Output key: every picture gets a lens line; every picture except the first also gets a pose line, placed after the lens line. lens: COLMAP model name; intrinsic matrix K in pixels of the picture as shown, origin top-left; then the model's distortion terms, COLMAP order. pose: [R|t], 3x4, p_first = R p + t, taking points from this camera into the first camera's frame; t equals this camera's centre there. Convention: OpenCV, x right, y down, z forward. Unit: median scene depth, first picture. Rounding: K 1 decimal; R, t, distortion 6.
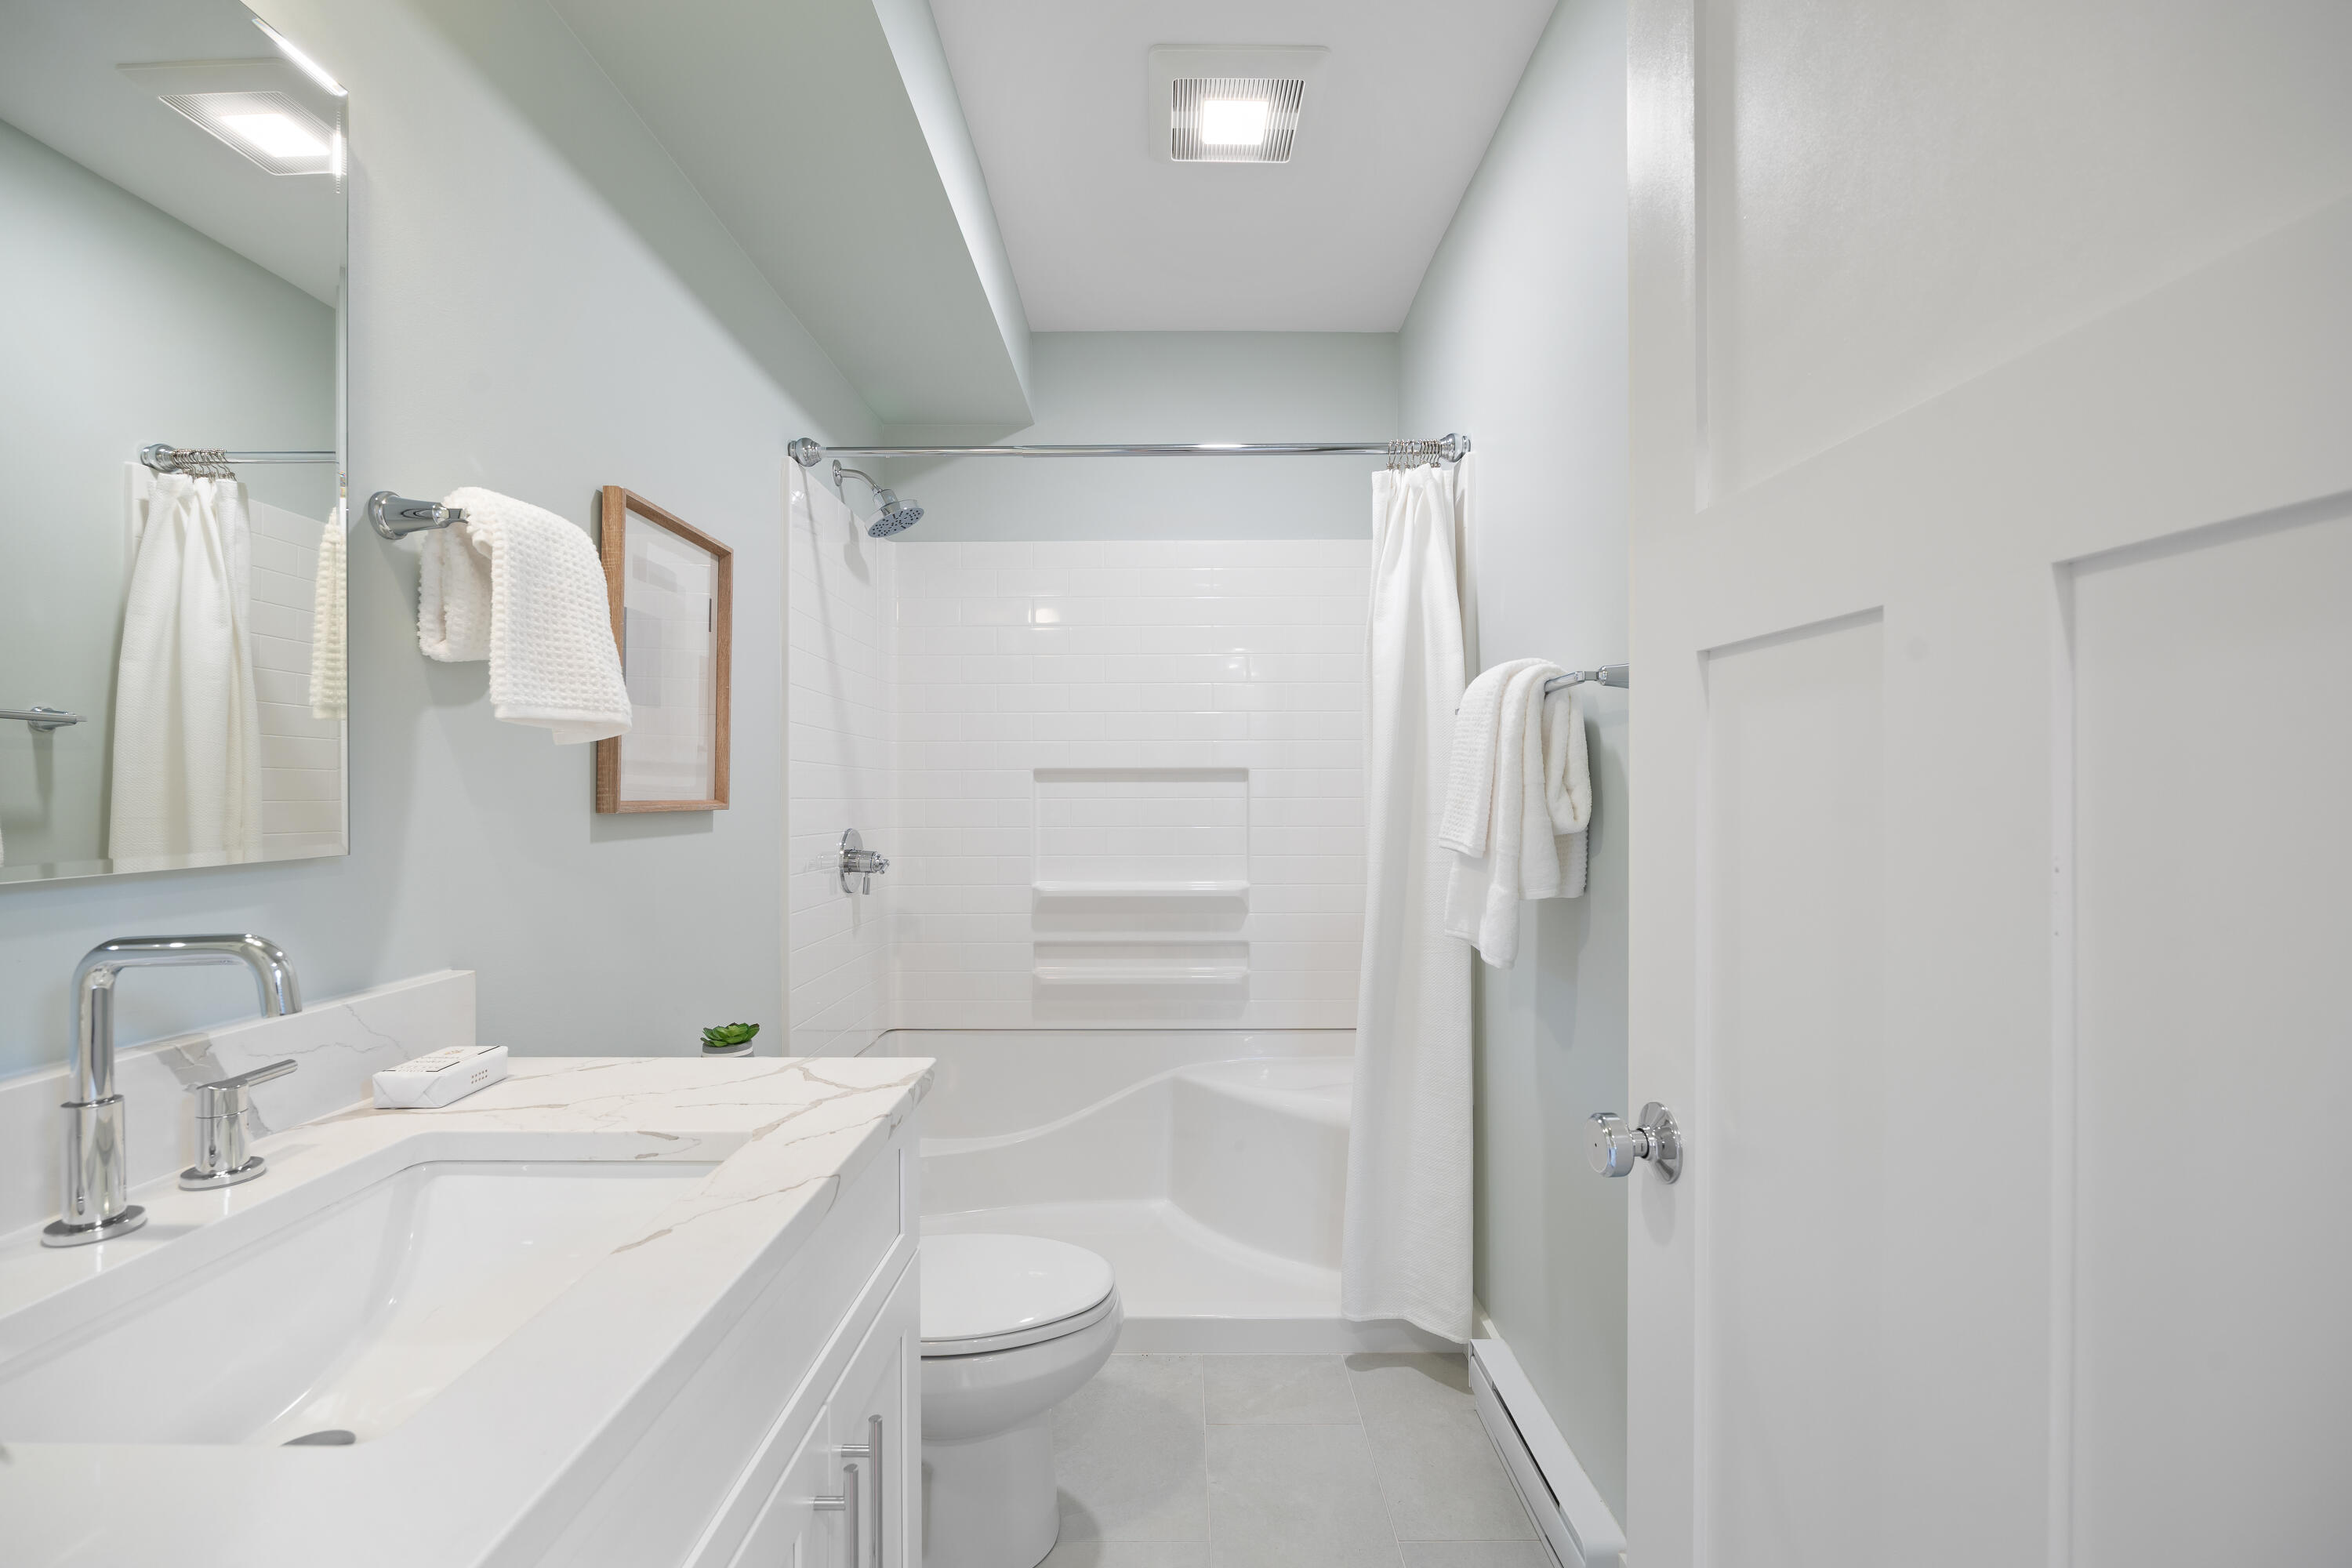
lens RADIAL K [[1007.3, 0, 1172.3], [0, 1007.3, 790.3], [0, 0, 1]] dist [-0.008822, 0.001993]
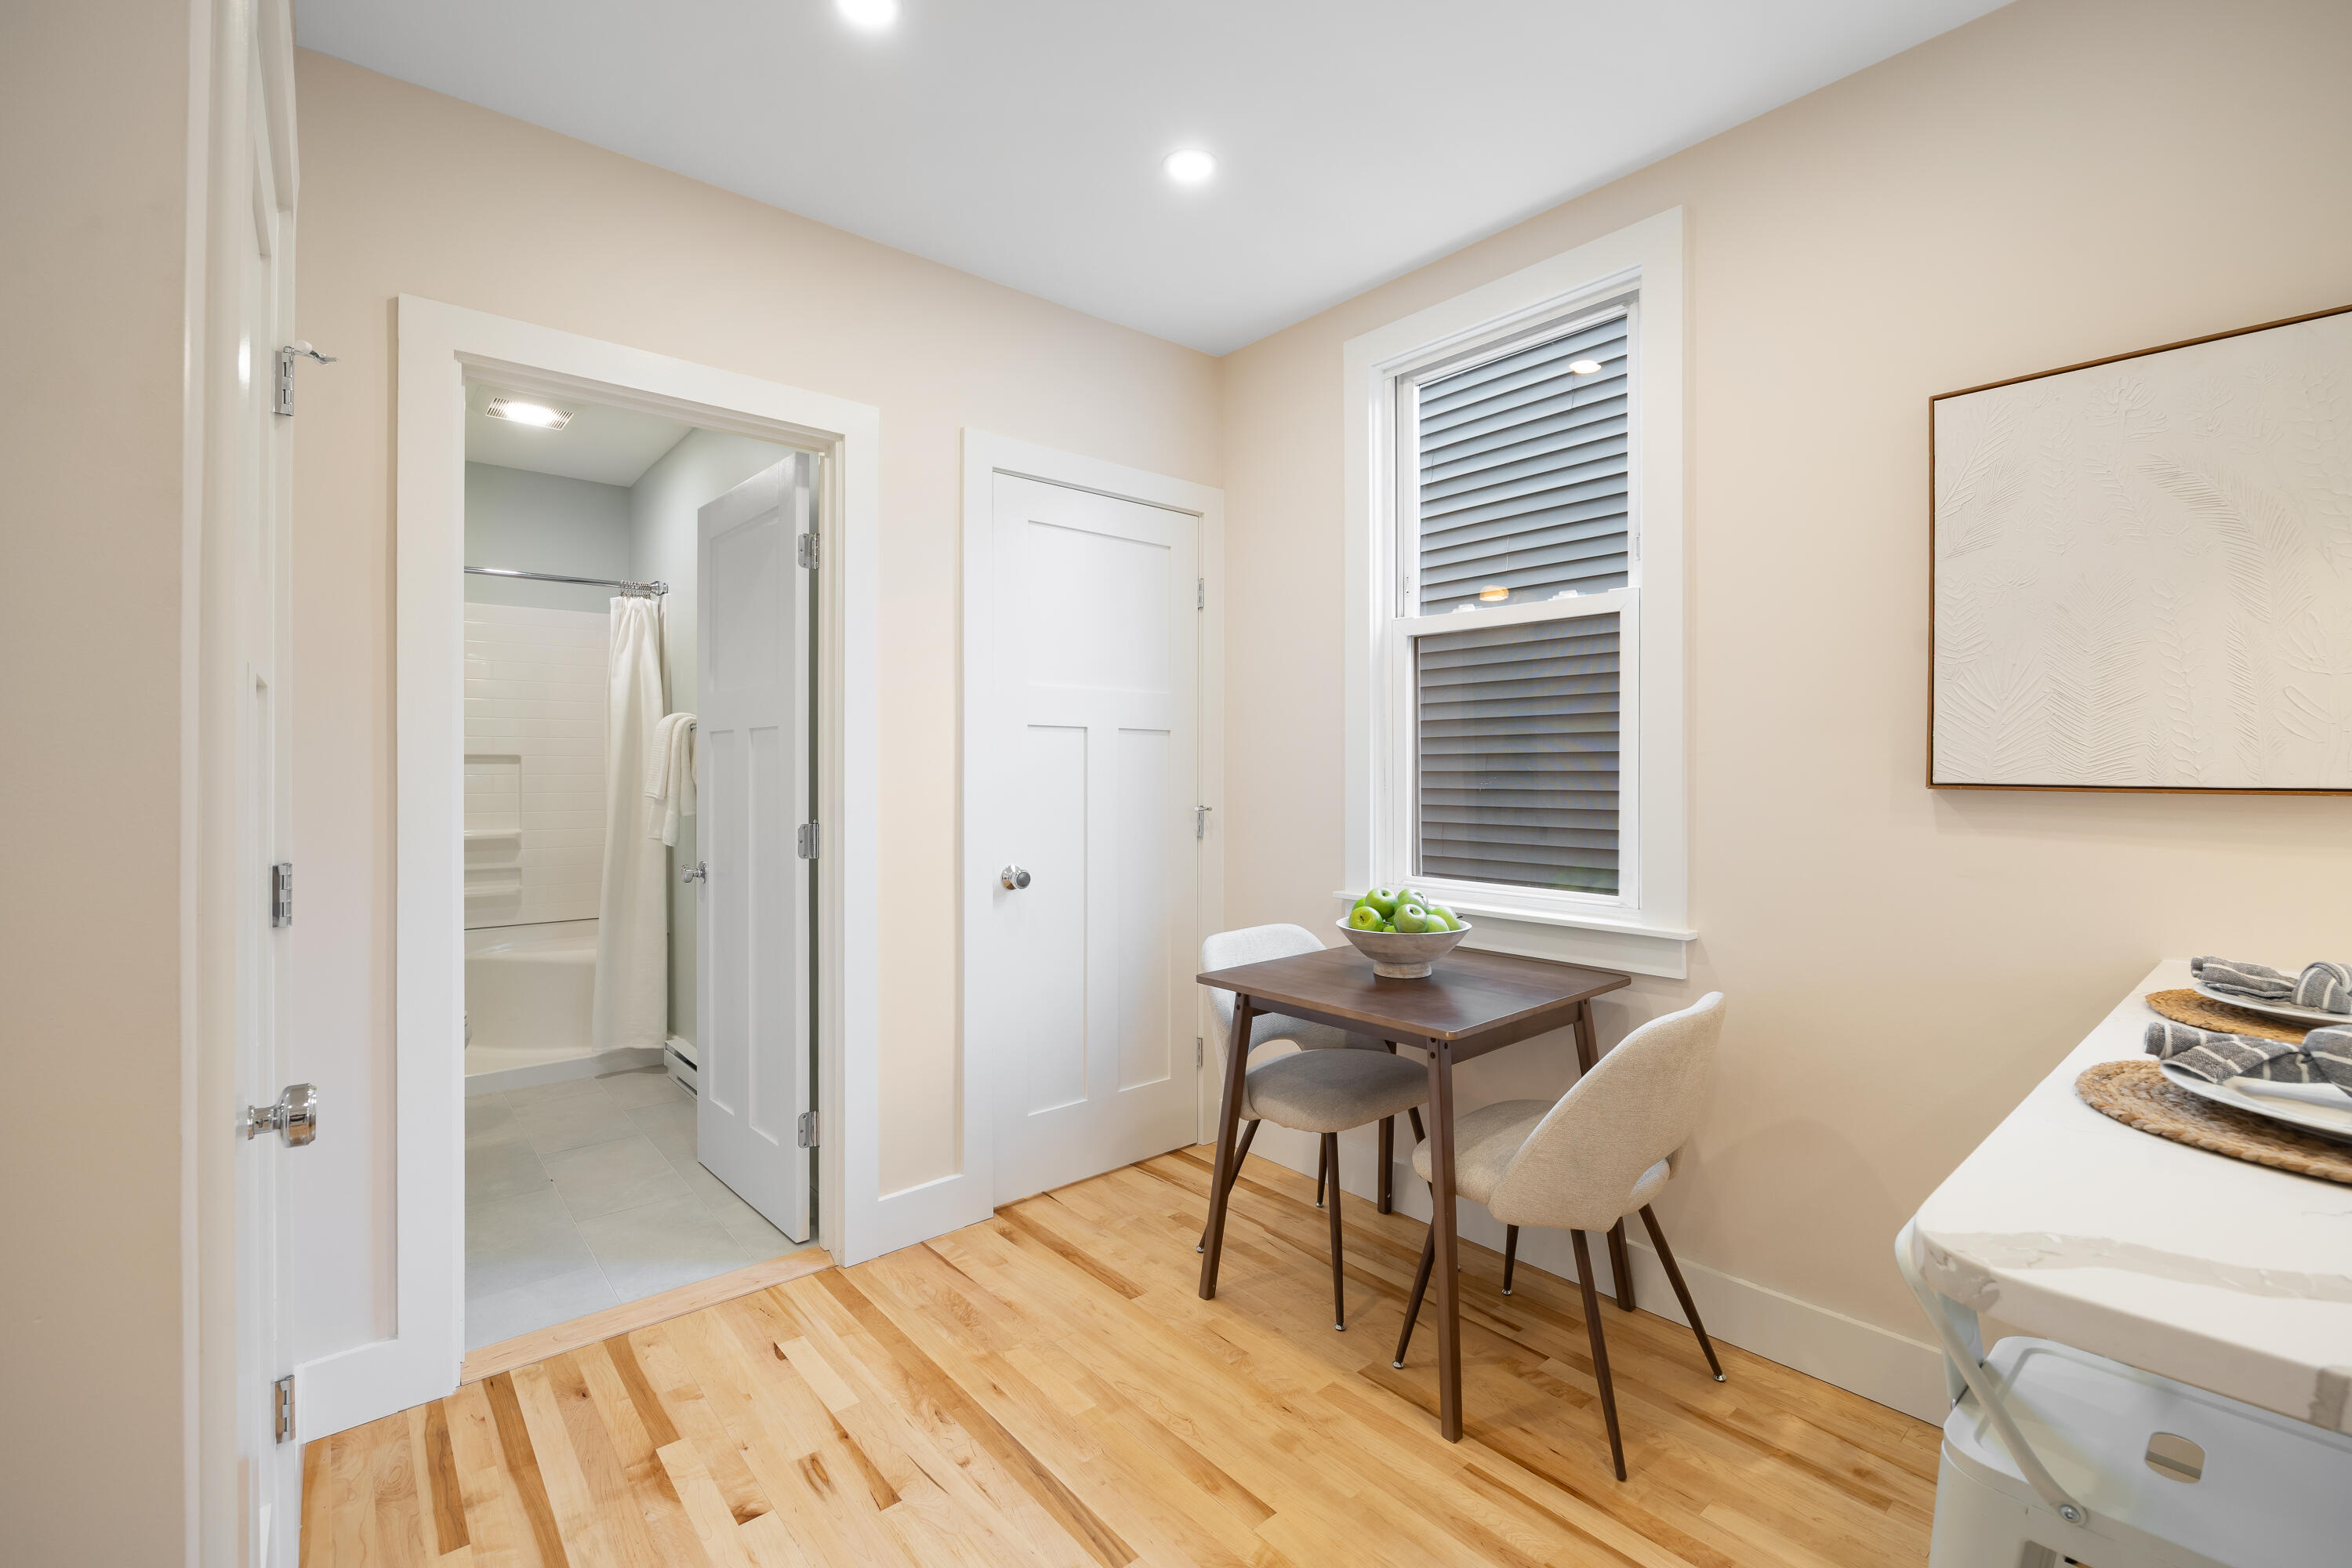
lens RADIAL K [[1007.3, 0, 1155.4], [0, 1007.3, 775.3], [0, 0, 1]] dist [-0.008822, 0.001993]
pose [[0.770351, 0.000179, 0.637620, -0.208351], [-0.003369, 0.999987, 0.003789, 0.000026], [-0.637611, -0.005067, 0.770342, -1.068495]]
